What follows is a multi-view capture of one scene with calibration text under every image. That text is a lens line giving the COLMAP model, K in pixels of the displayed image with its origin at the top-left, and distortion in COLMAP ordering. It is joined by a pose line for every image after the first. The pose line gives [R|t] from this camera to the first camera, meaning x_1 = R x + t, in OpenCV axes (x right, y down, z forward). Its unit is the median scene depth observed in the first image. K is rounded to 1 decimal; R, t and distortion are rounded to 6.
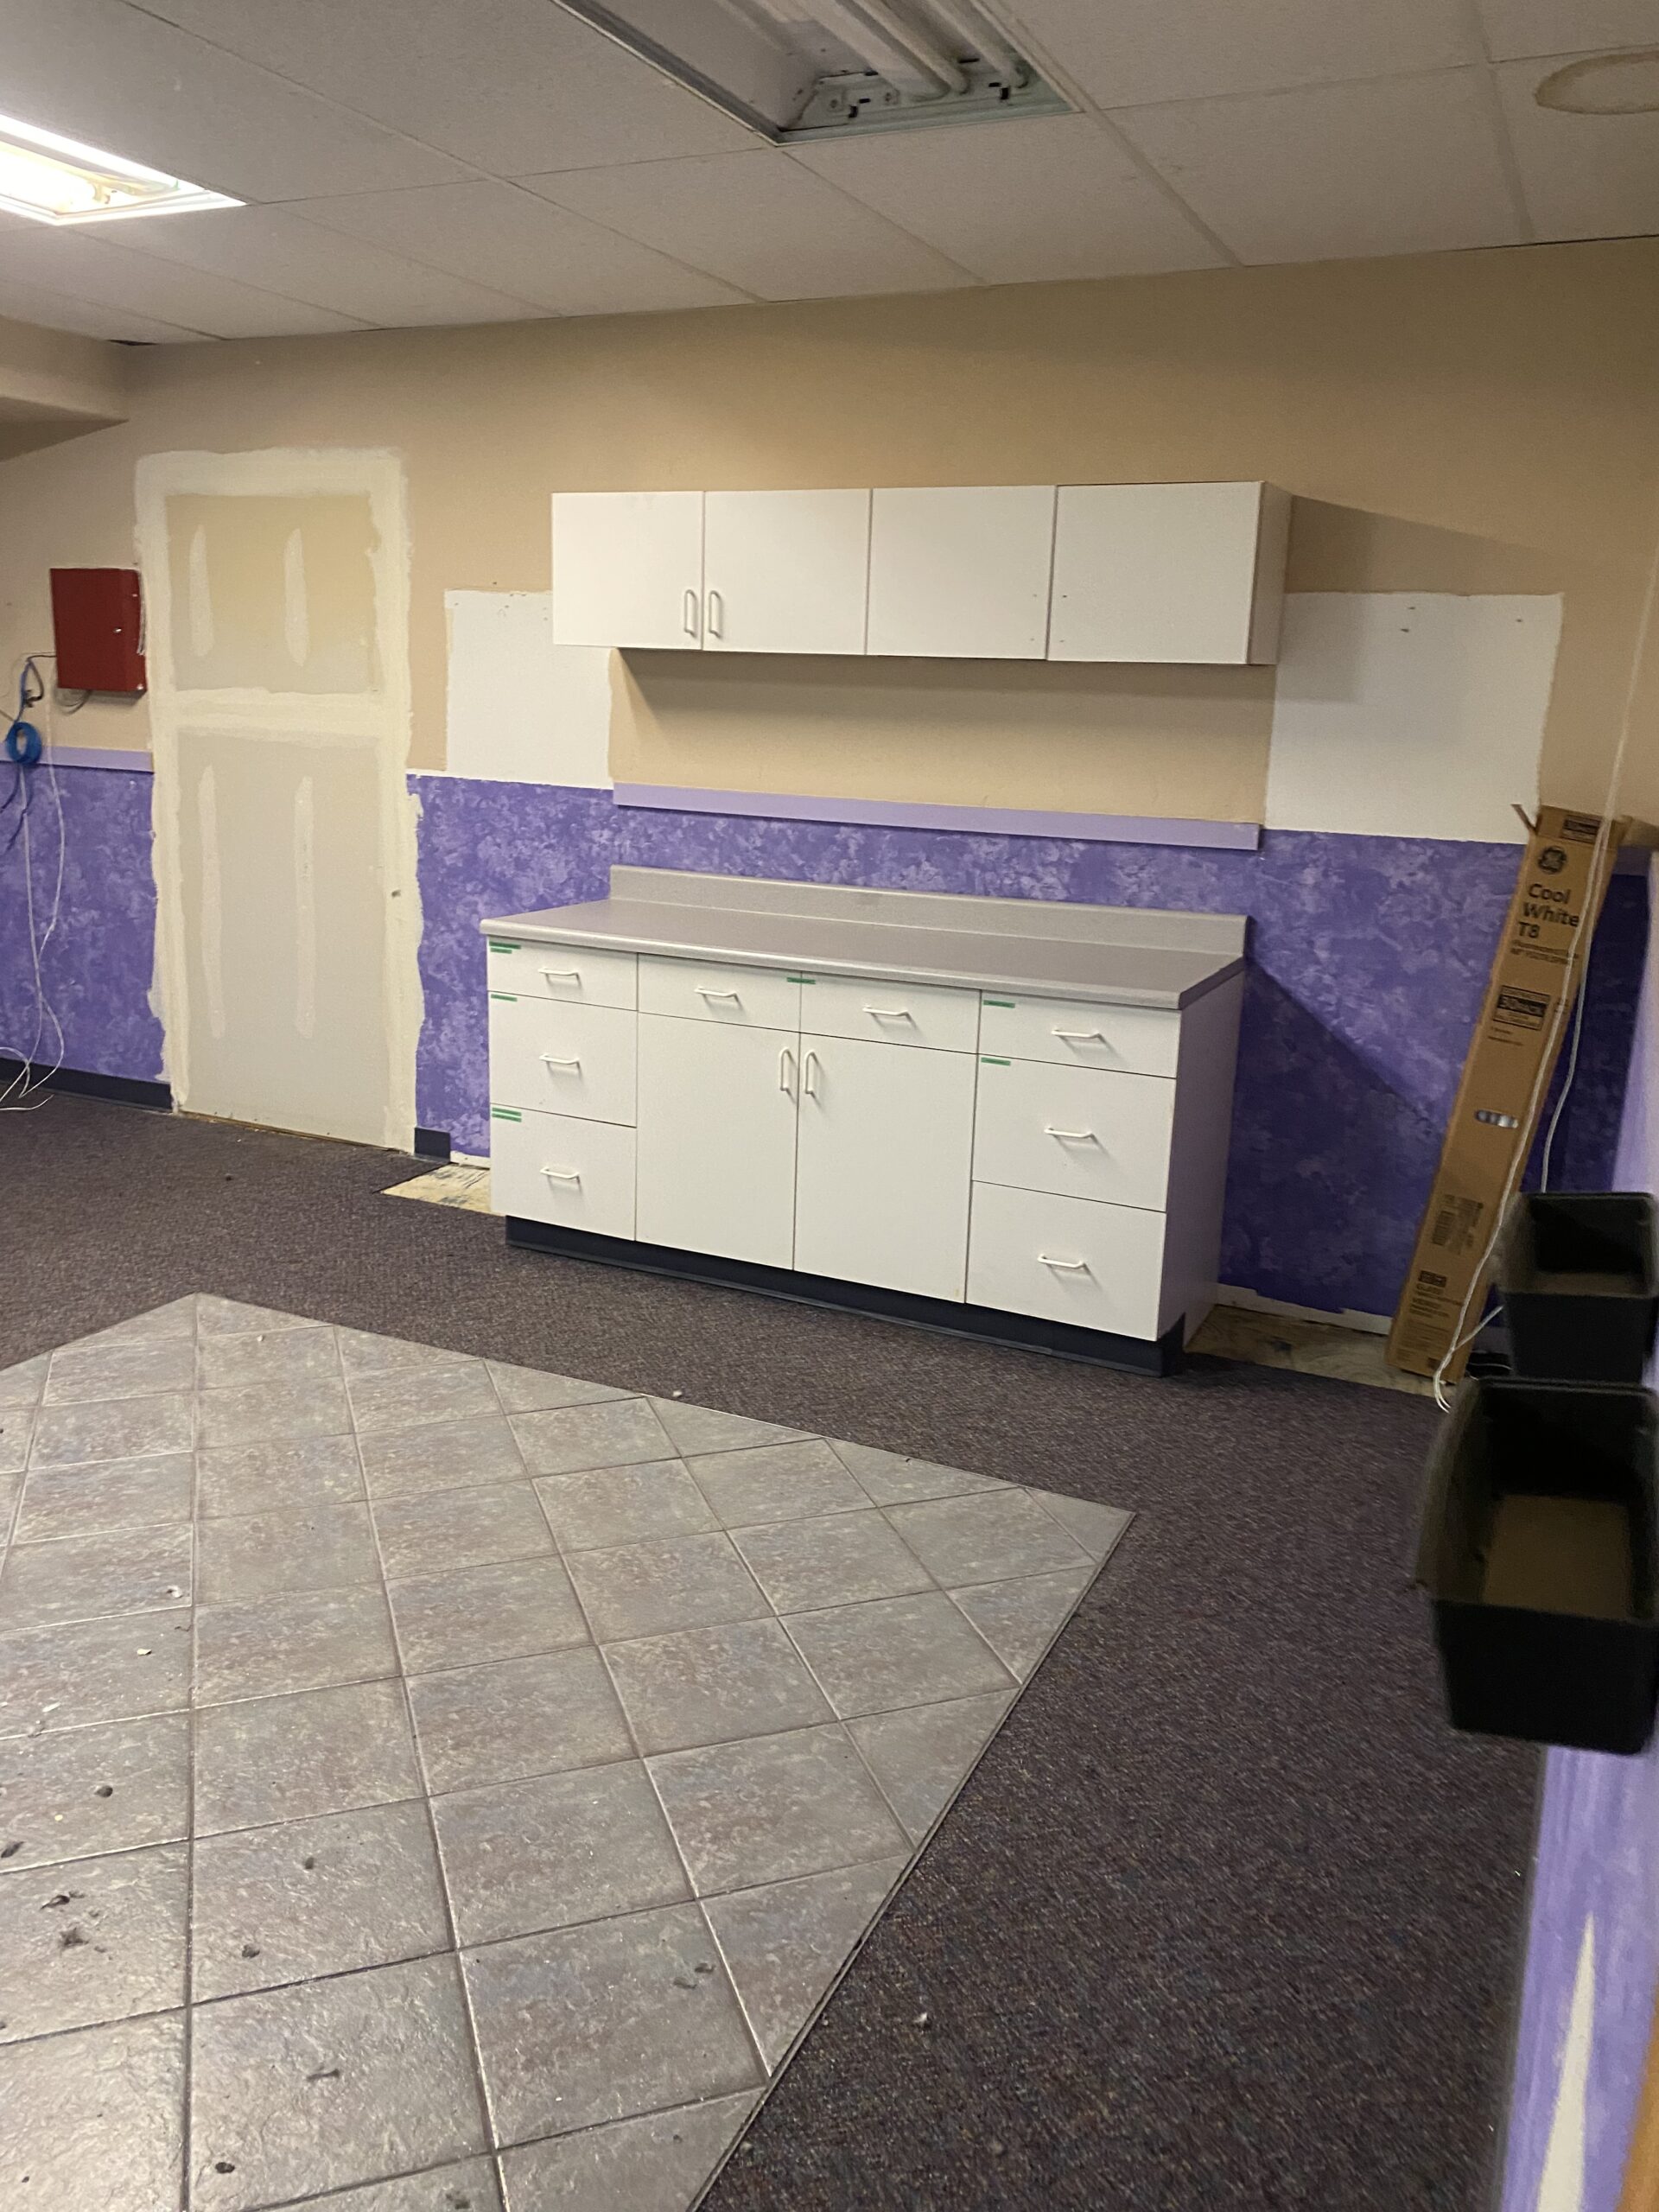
lens RADIAL K [[1652.5, 0, 829.5], [0, 1652.5, 1106.0], [0, 0, 1]] dist [0.169437, -0.379749]
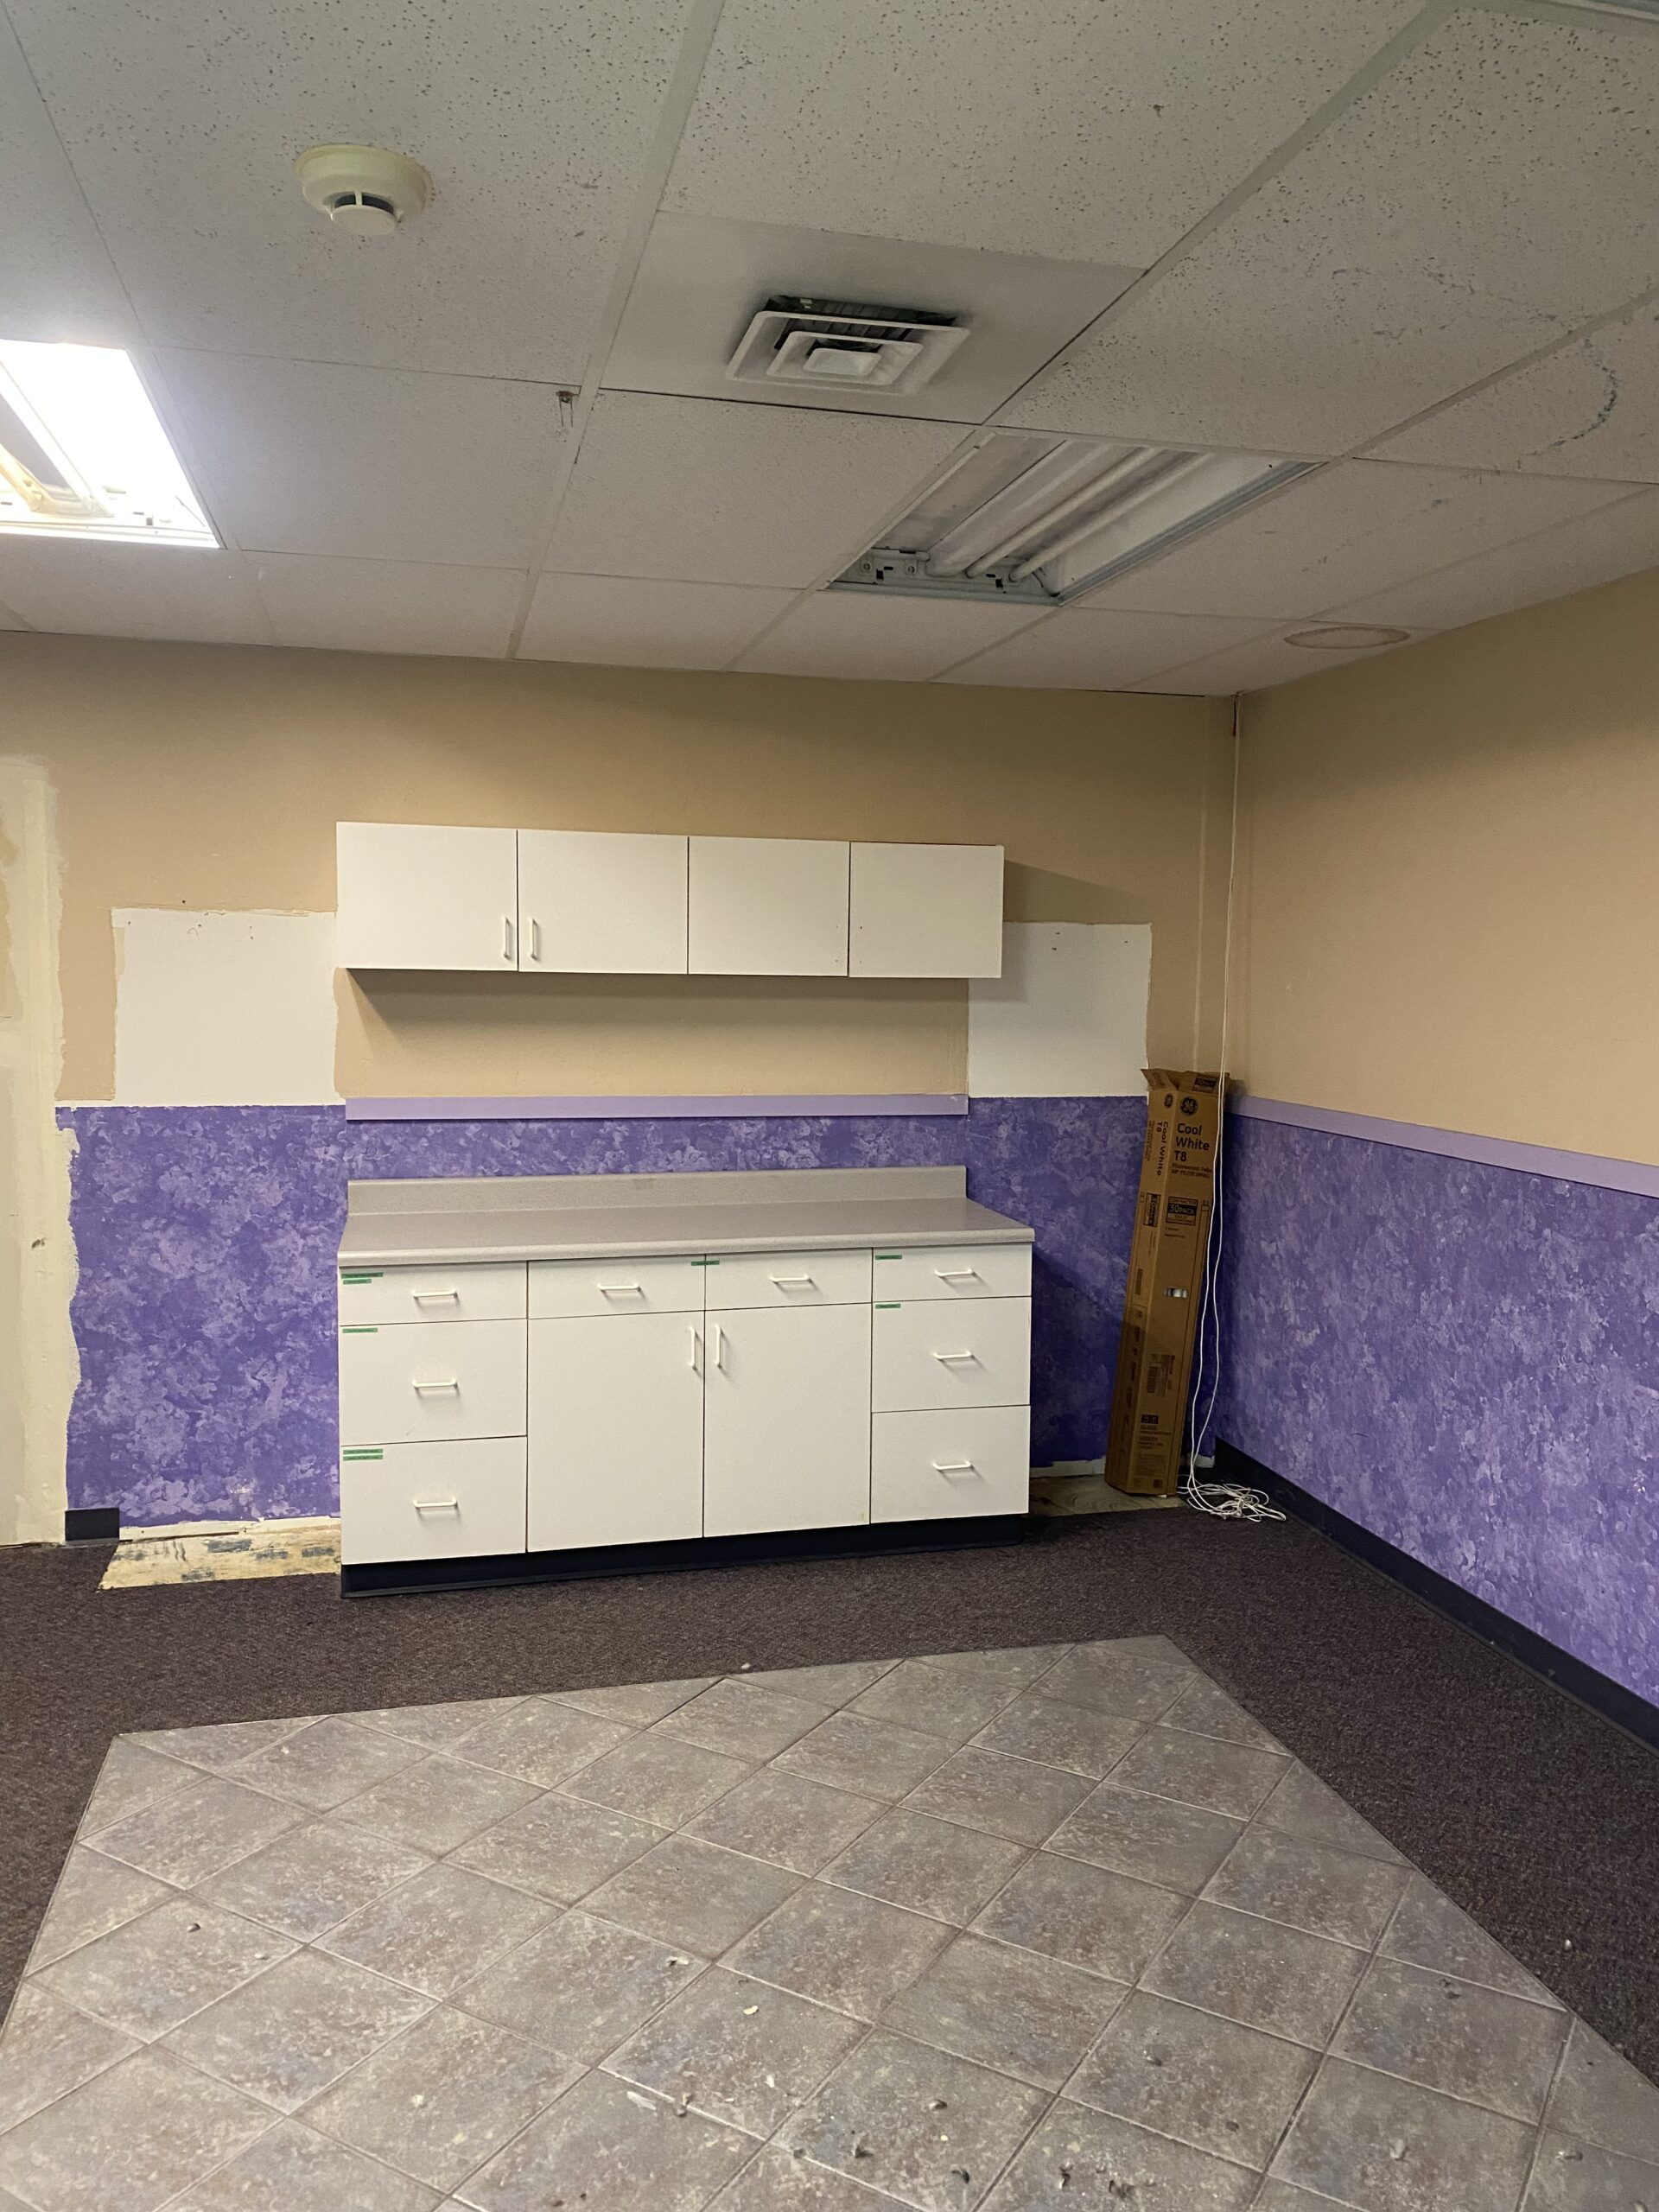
lens RADIAL K [[1676.1, 0, 829.5], [0, 1676.1, 1106.0], [0, 0, 1]] dist [0.064110, -0.090581]
pose [[0.772553, -0.080482, 0.629828, -0.617802], [0.168139, 0.982455, -0.080698, -0.071650], [-0.612283, 0.168242, 0.772531, 0.071579]]
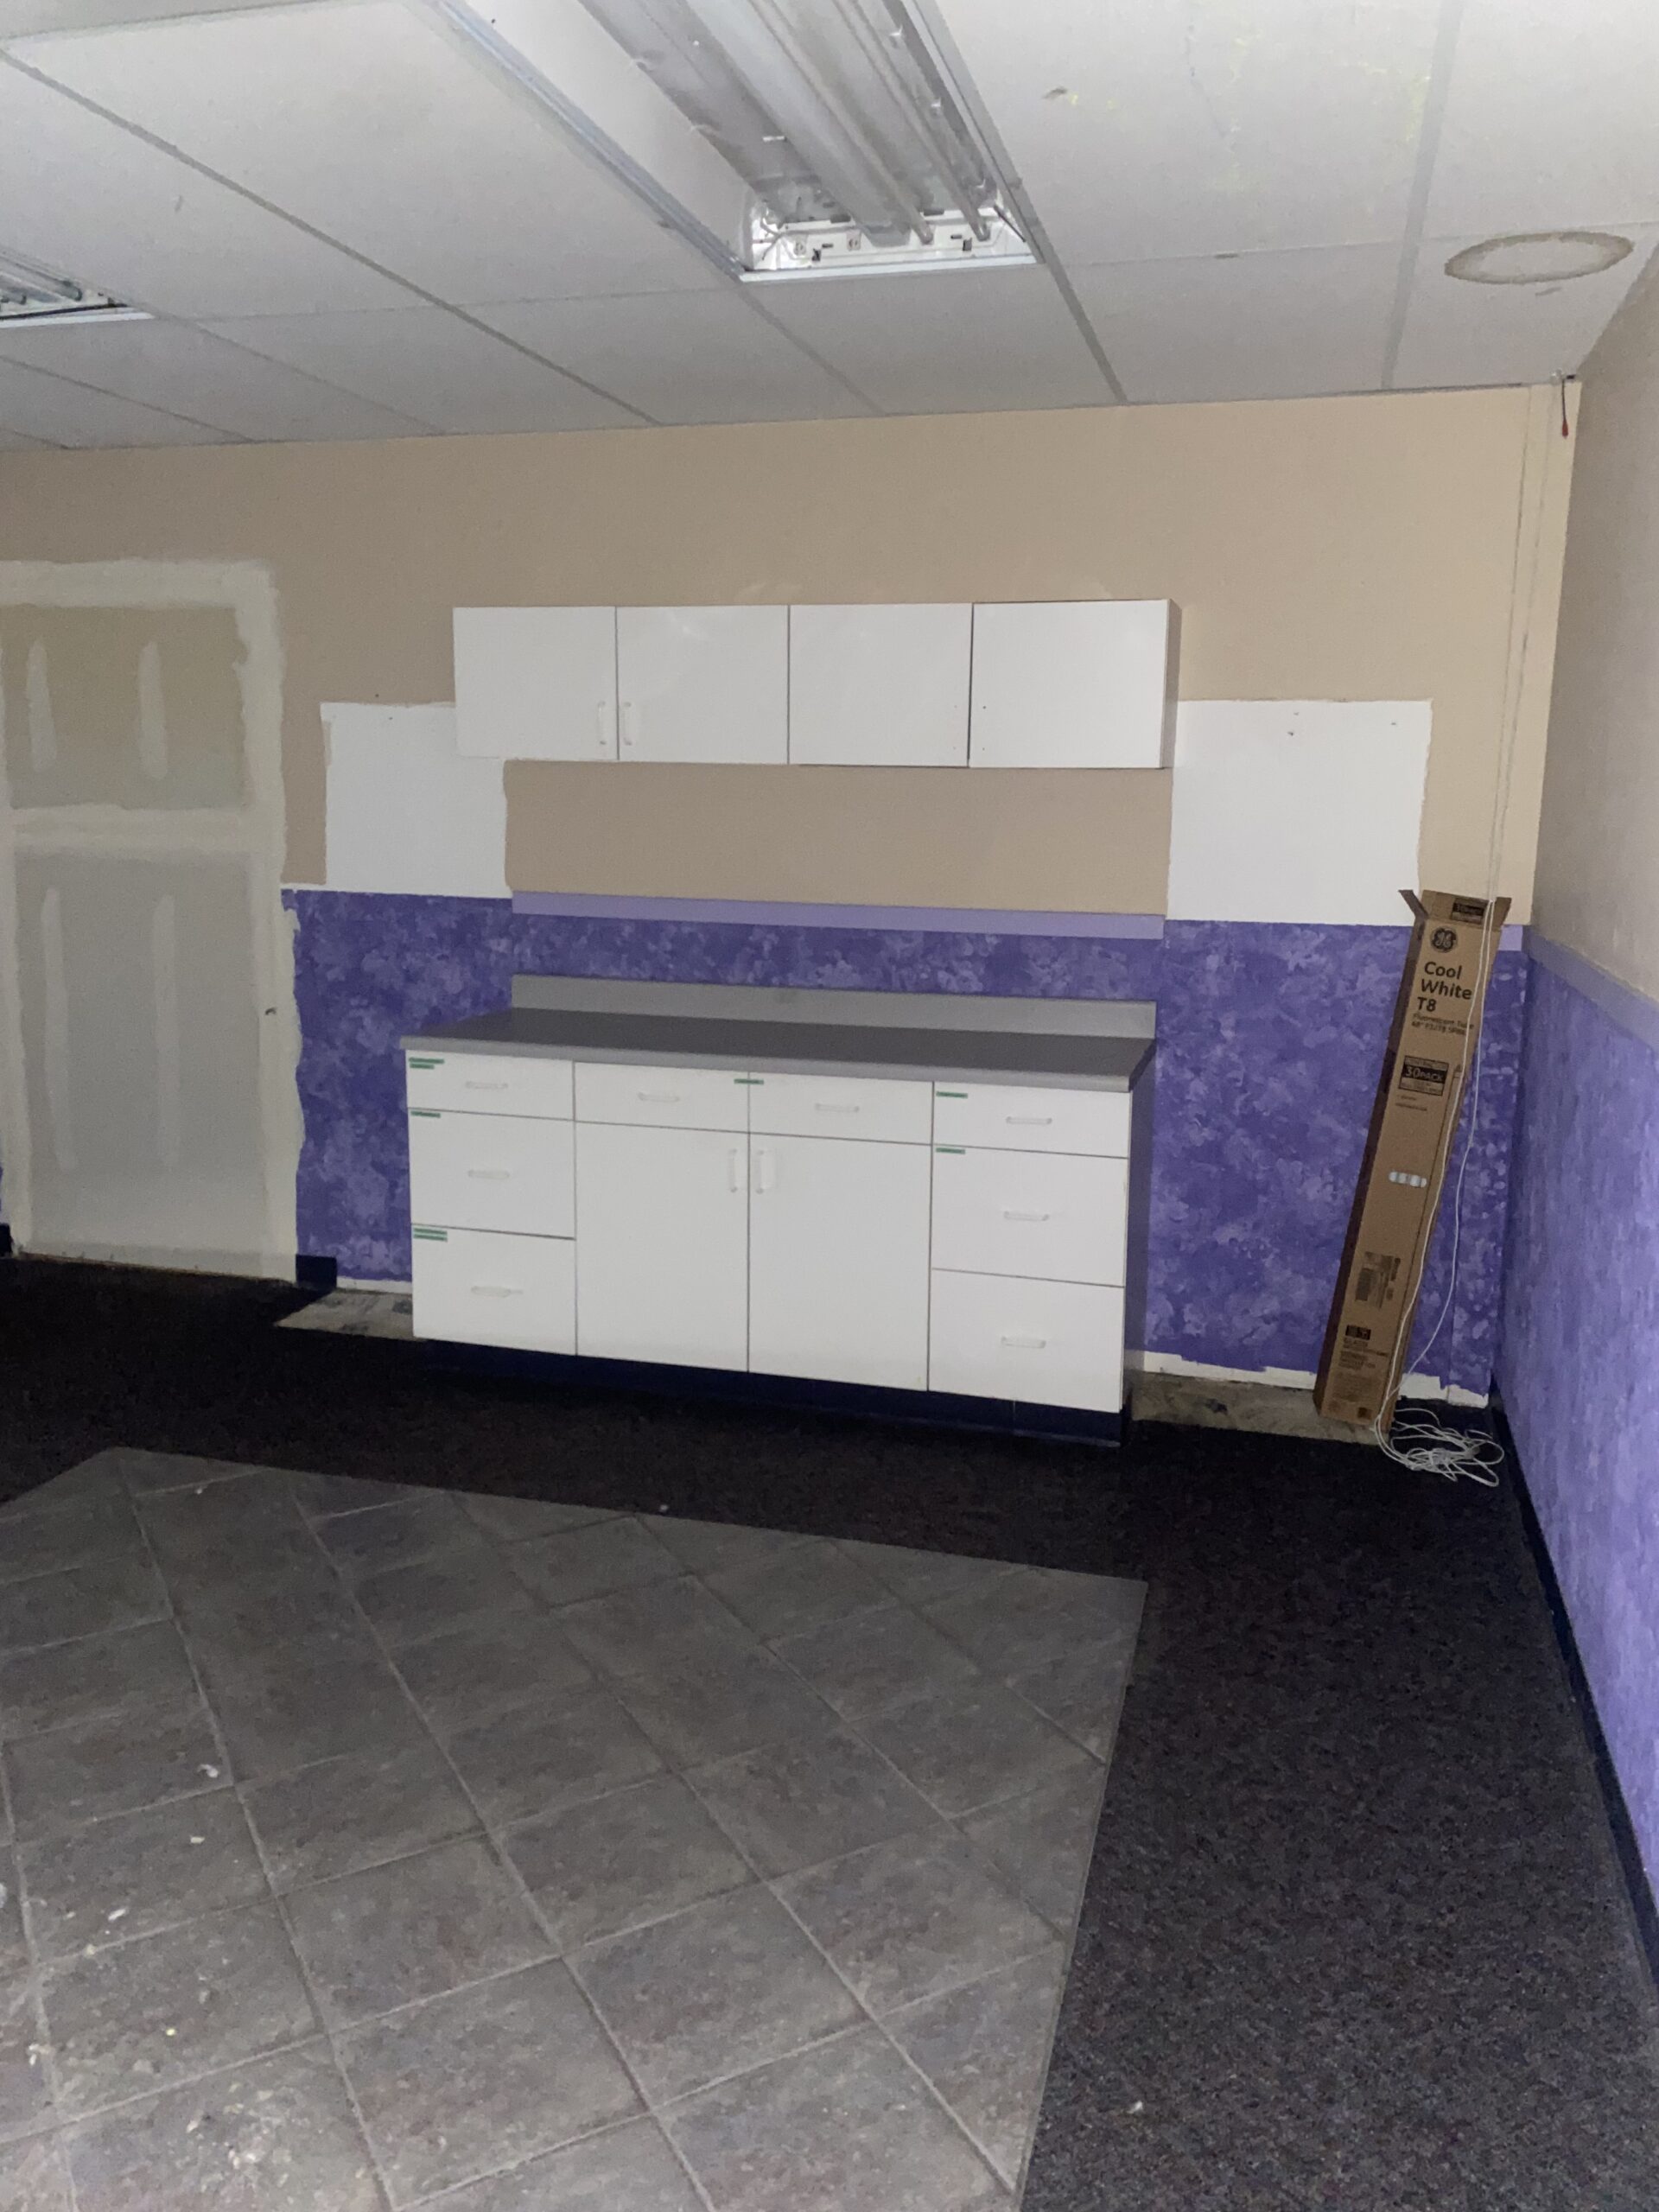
lens RADIAL K [[1646.6, 0, 850.4], [0, 1646.6, 1100.4], [0, 0, 1]] dist [0.156025, -0.260386]
pose [[0.984049, -0.050639, 0.170540, -0.123109], [0.060348, 0.996810, -0.052232, -0.007404], [-0.167351, 0.061691, 0.983965, 0.000769]]
